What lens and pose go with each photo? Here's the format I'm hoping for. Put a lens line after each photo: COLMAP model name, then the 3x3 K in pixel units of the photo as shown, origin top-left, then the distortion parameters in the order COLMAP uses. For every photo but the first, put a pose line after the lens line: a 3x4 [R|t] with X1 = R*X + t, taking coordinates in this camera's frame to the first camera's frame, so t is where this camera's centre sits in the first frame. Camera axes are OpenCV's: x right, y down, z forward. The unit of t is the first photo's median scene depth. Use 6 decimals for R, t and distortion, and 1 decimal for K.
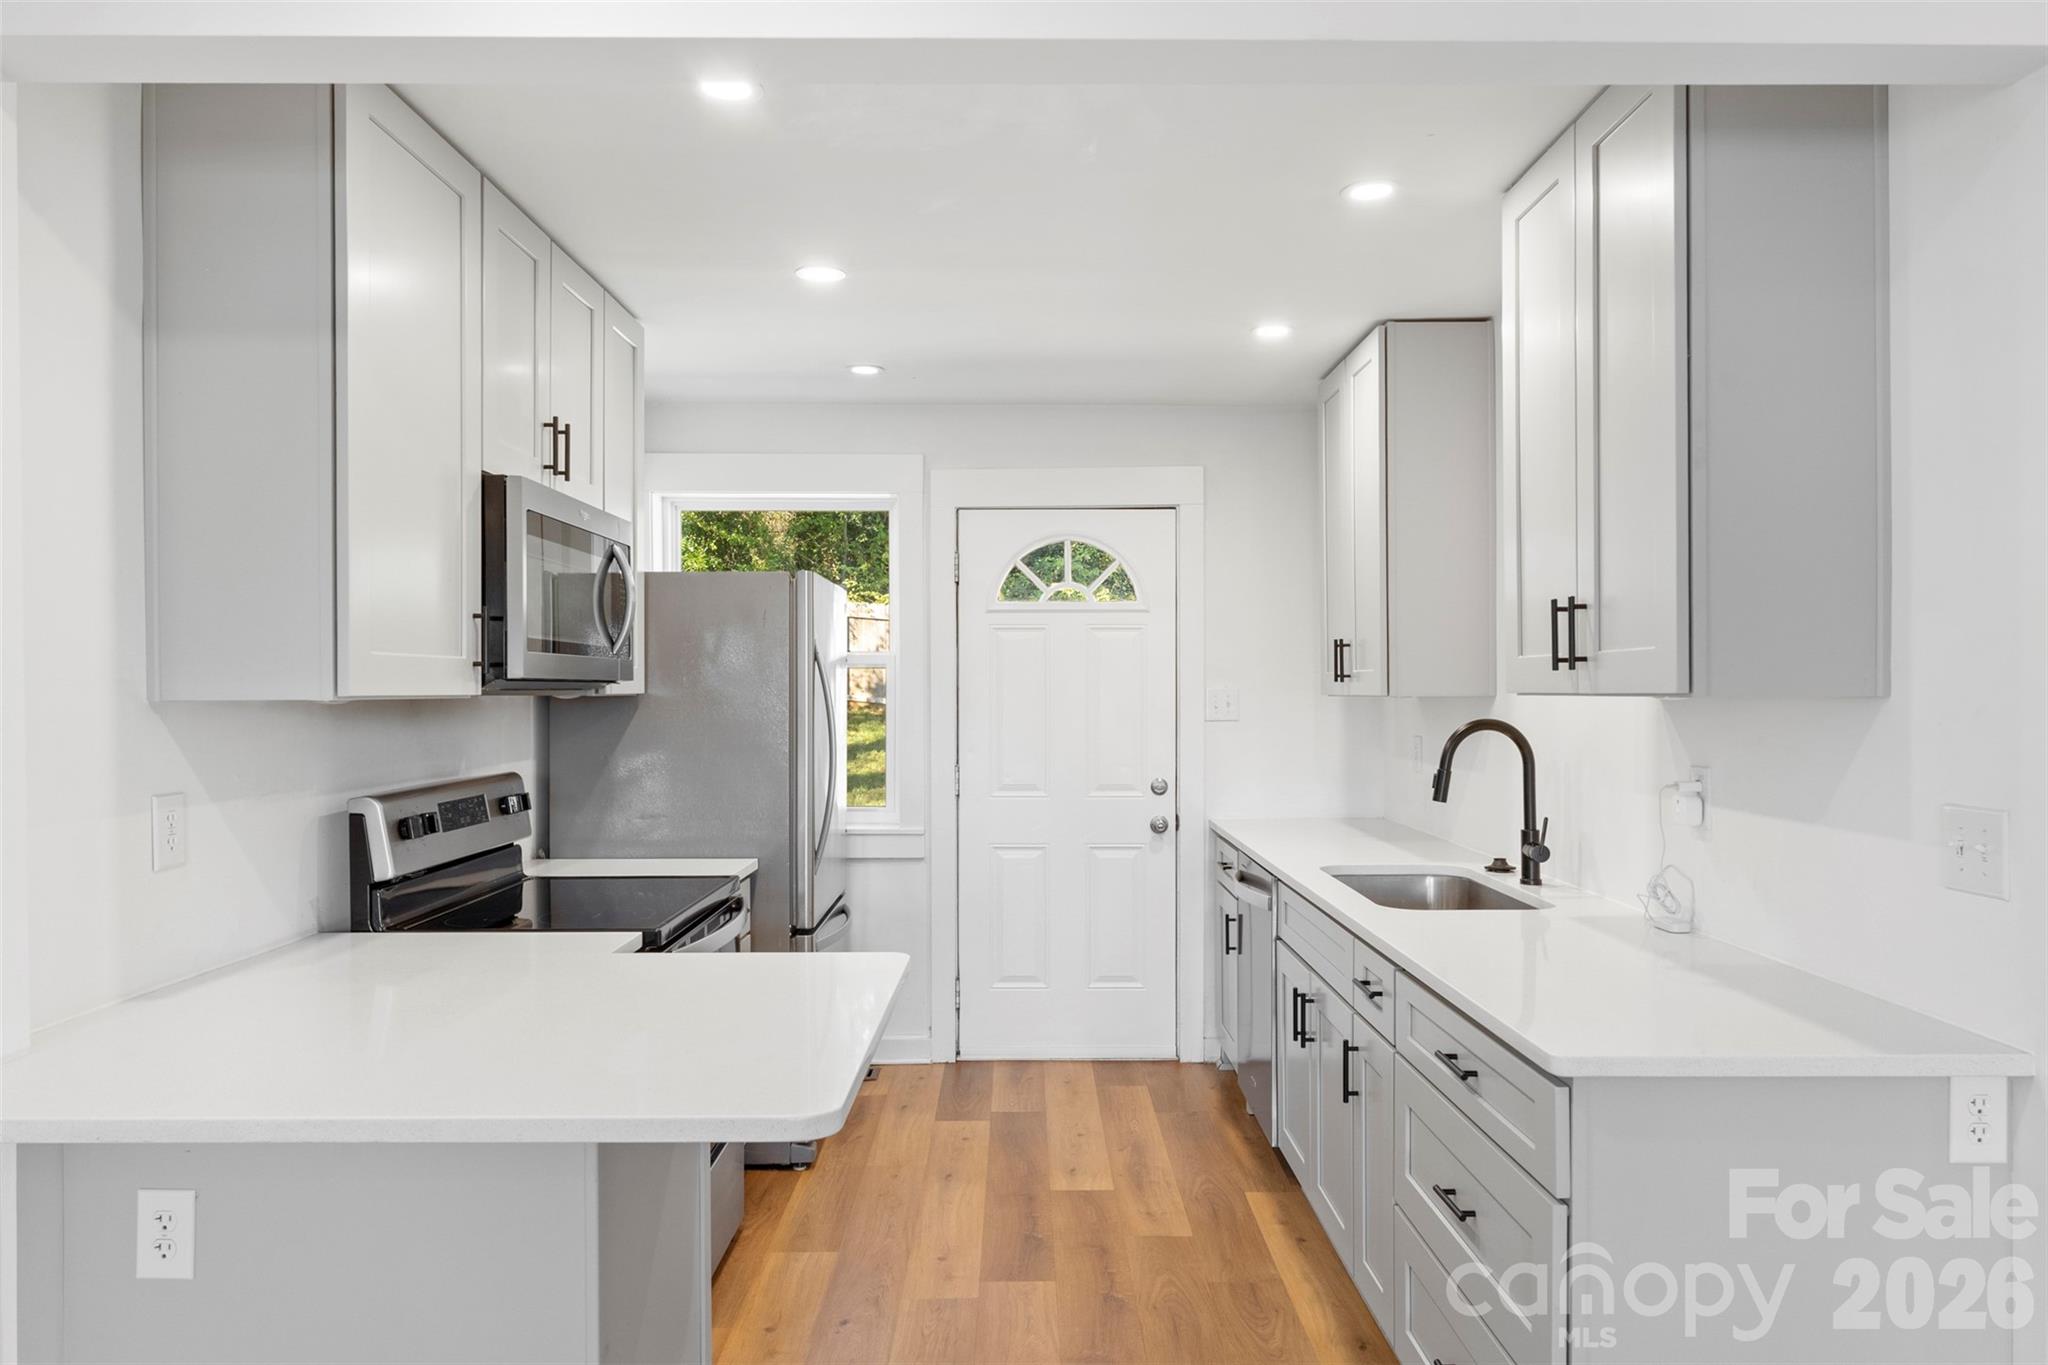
lens RADIAL K [[1323.1, 0, 1028.5], [0, 1323.1, 692.9], [0, 0, 1]] dist [0.000488, 0.000212]
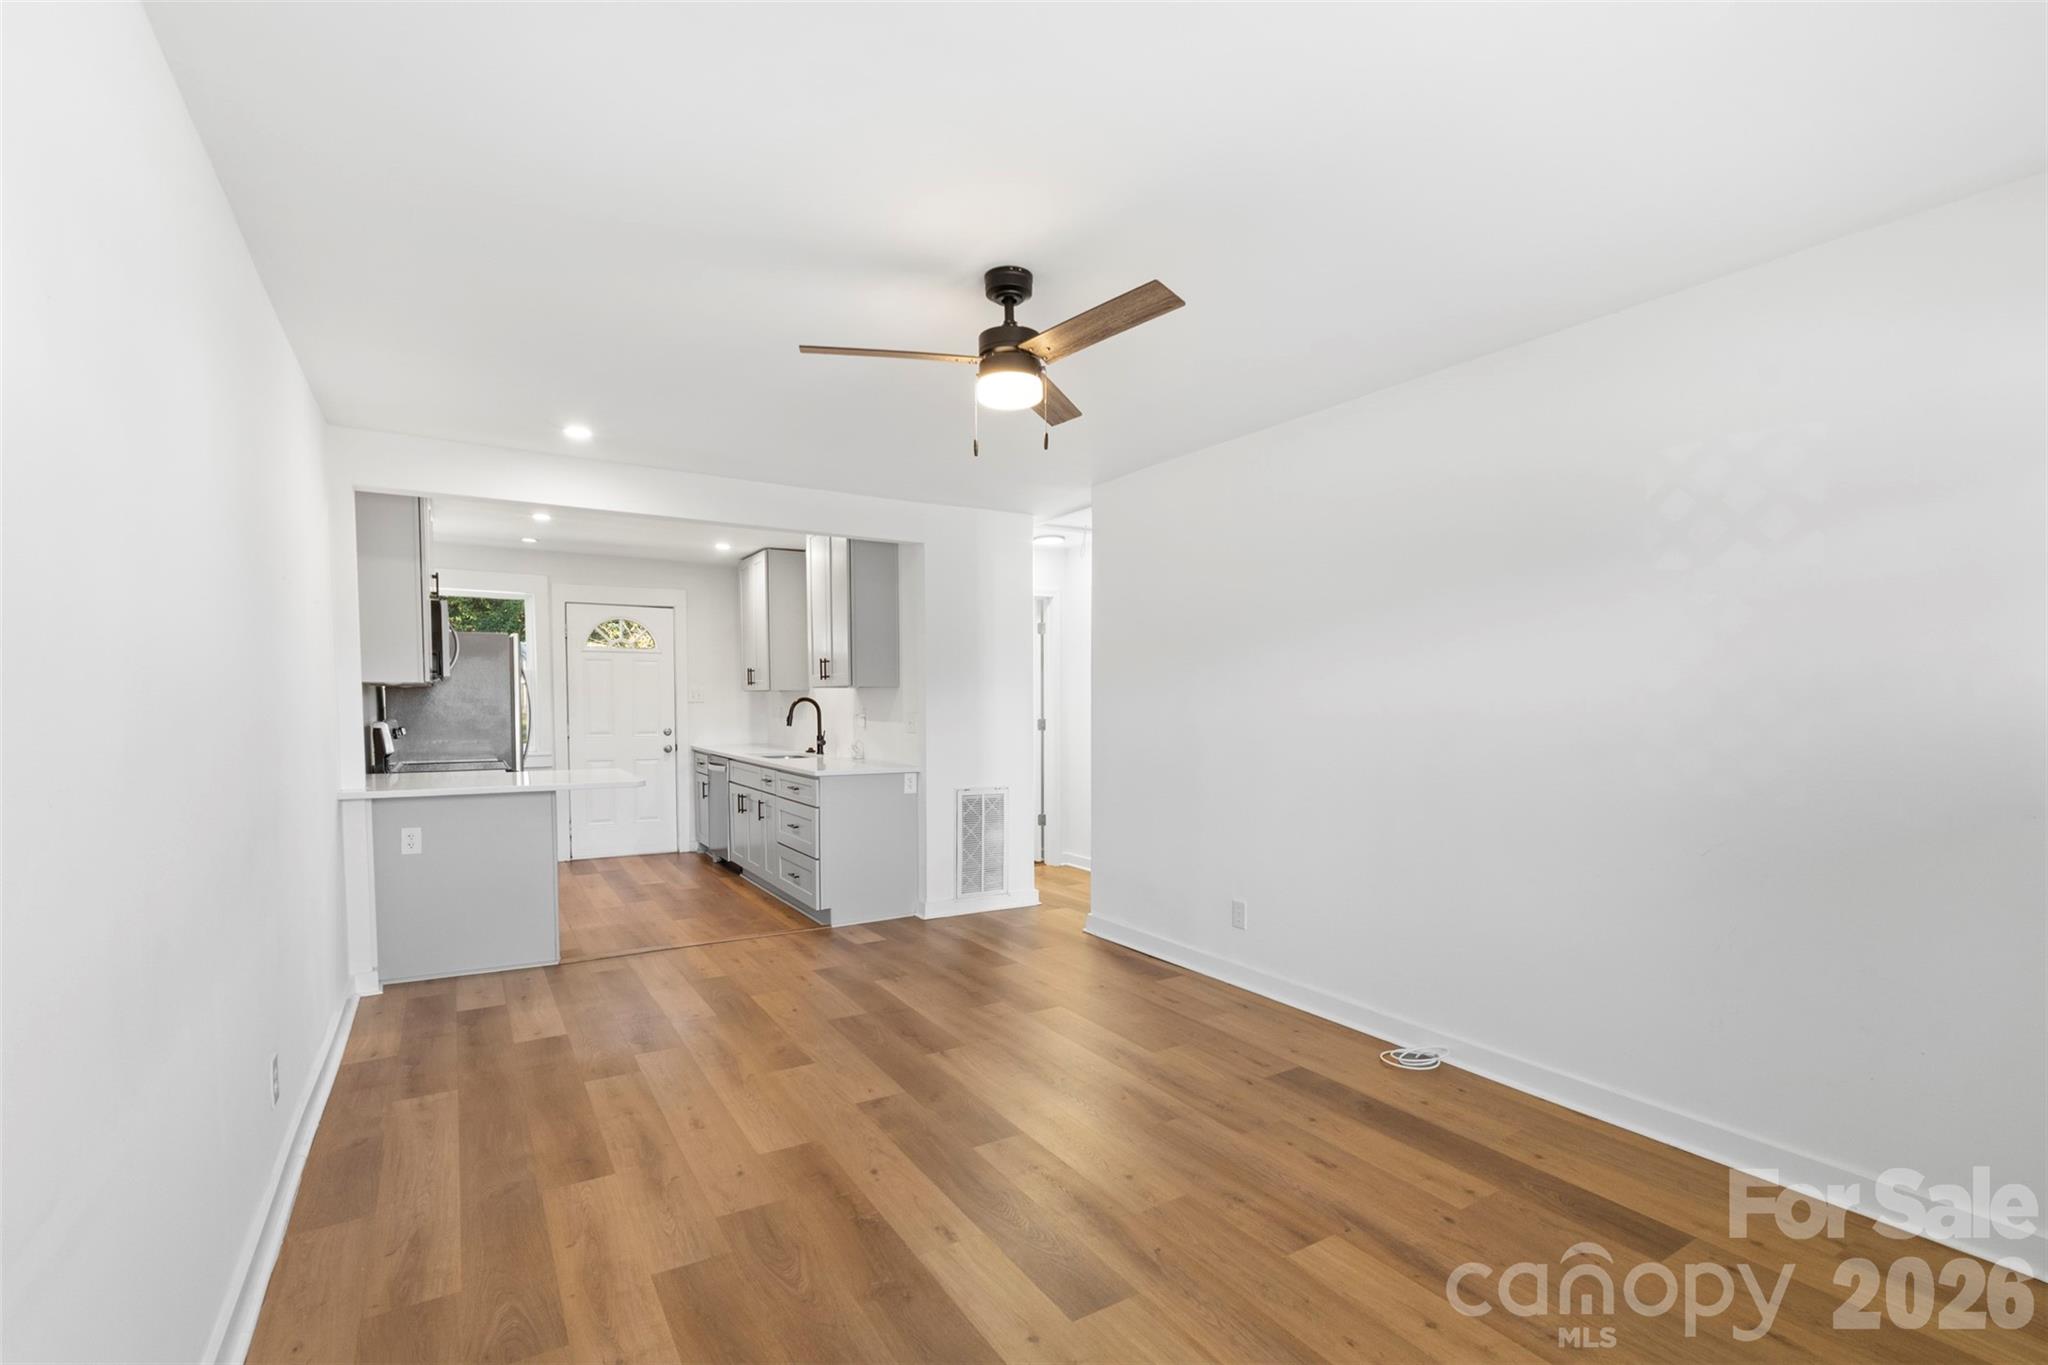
lens RADIAL K [[928.1, 0, 1023.4], [0, 928.1, 747.4], [0, 0, 1]] dist [-0.000479, 0.000060]
pose [[0.856356, -0.022060, 0.515915, -0.293254], [-0.002042, 0.998935, 0.046103, 0.034533], [-0.516382, -0.040534, 0.855398, -0.985277]]
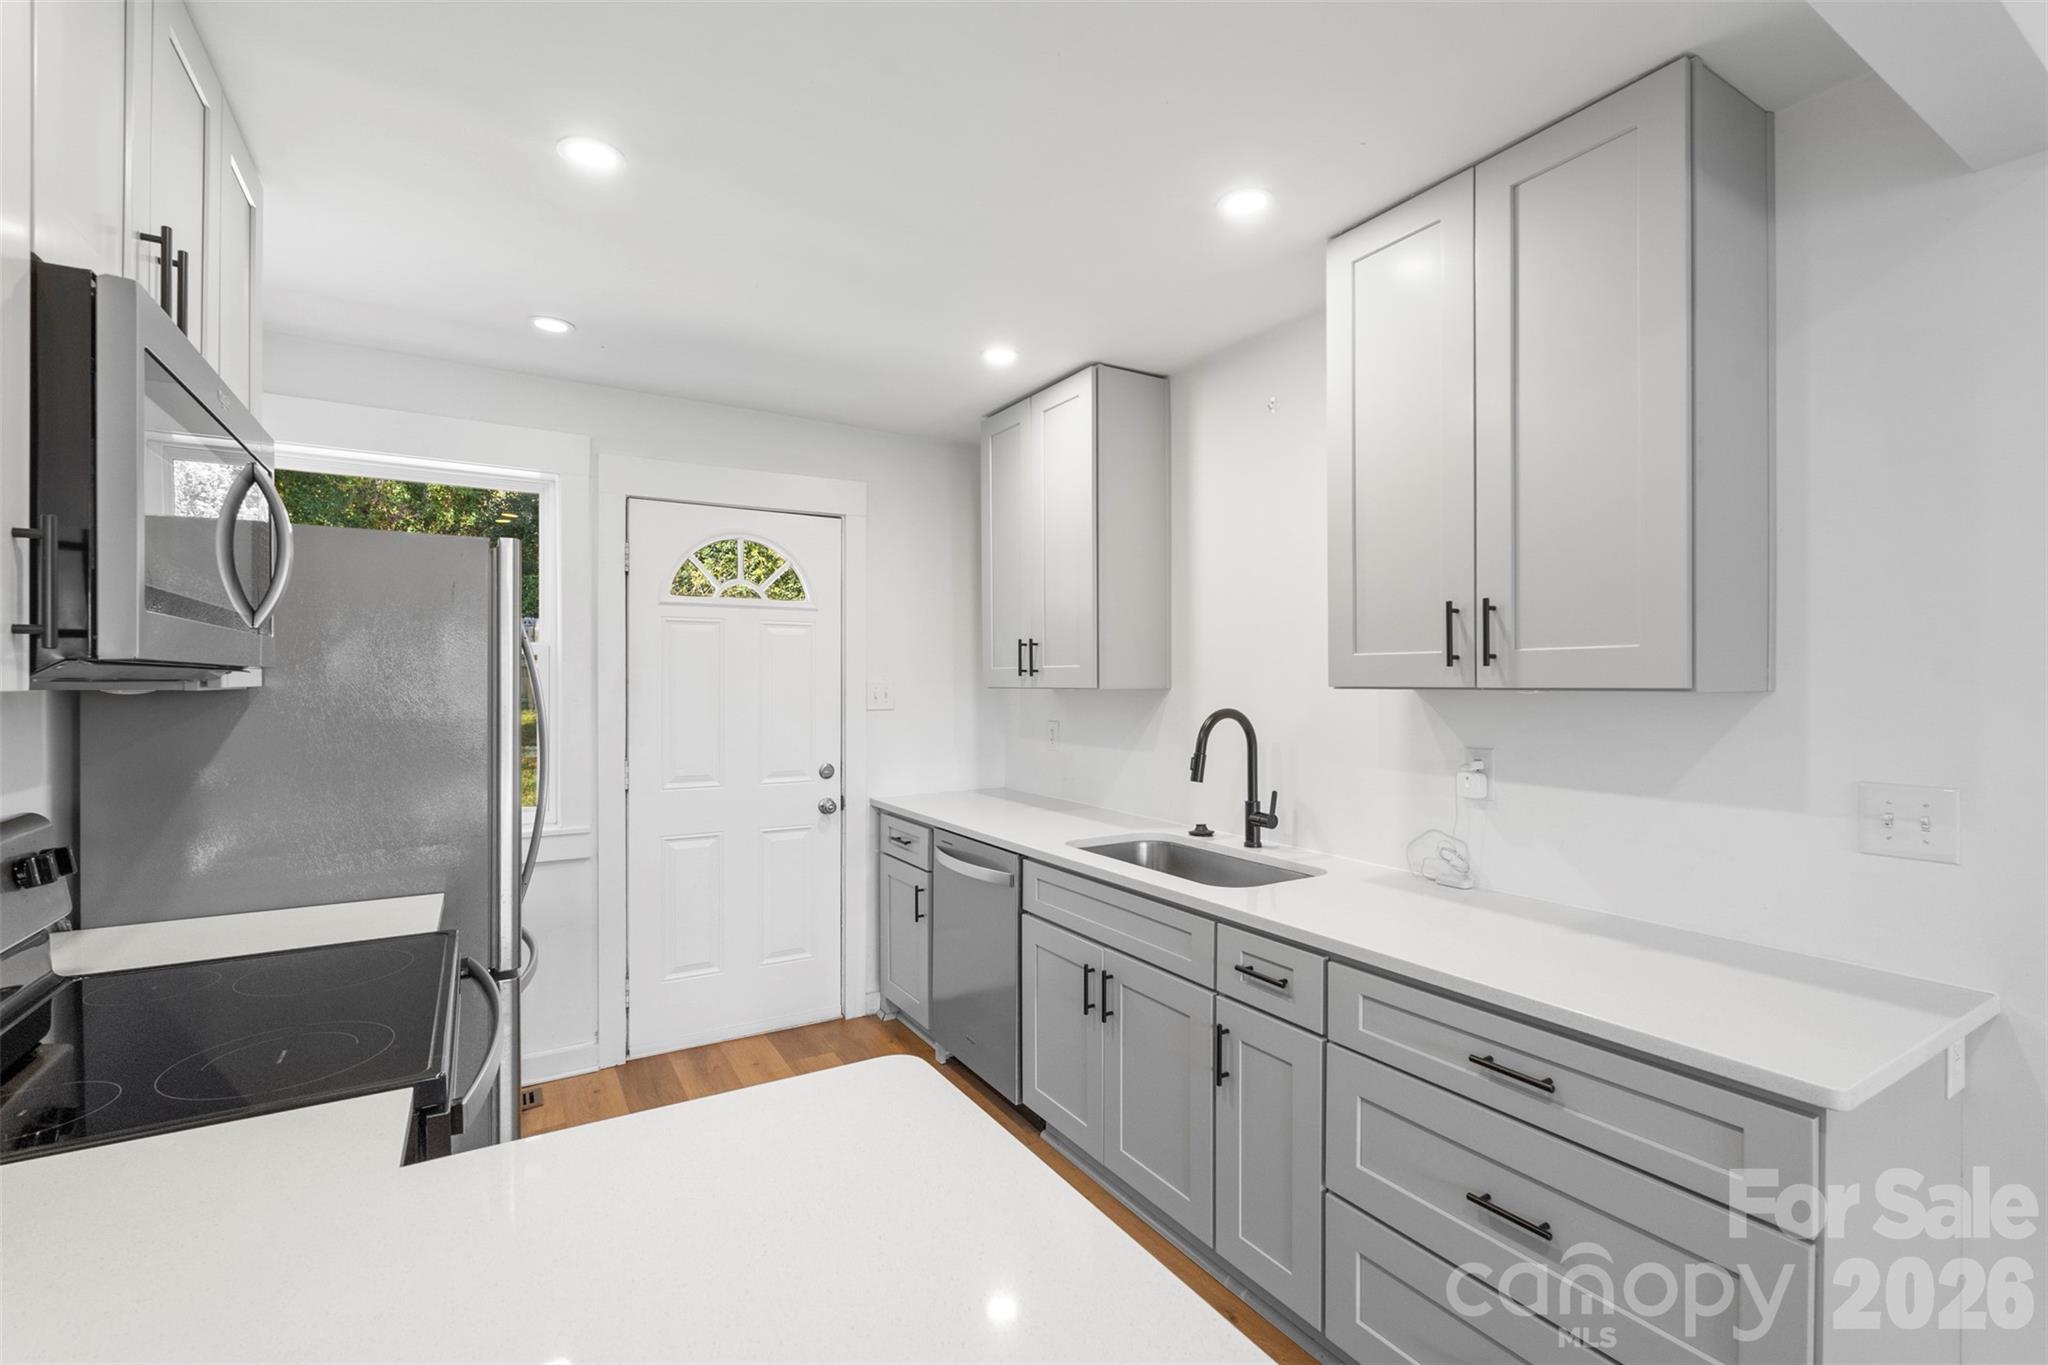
lens RADIAL K [[901.3, 0, 1026.8], [0, 901.3, 684.7], [0, 0, 1]] dist [0.000255, 0.000011]
pose [[0.856165, 0.001153, 0.516701, -0.214393], [-0.001332, 0.999999, -0.000025, -0.001110], [-0.516701, -0.000667, 0.856166, 0.409125]]
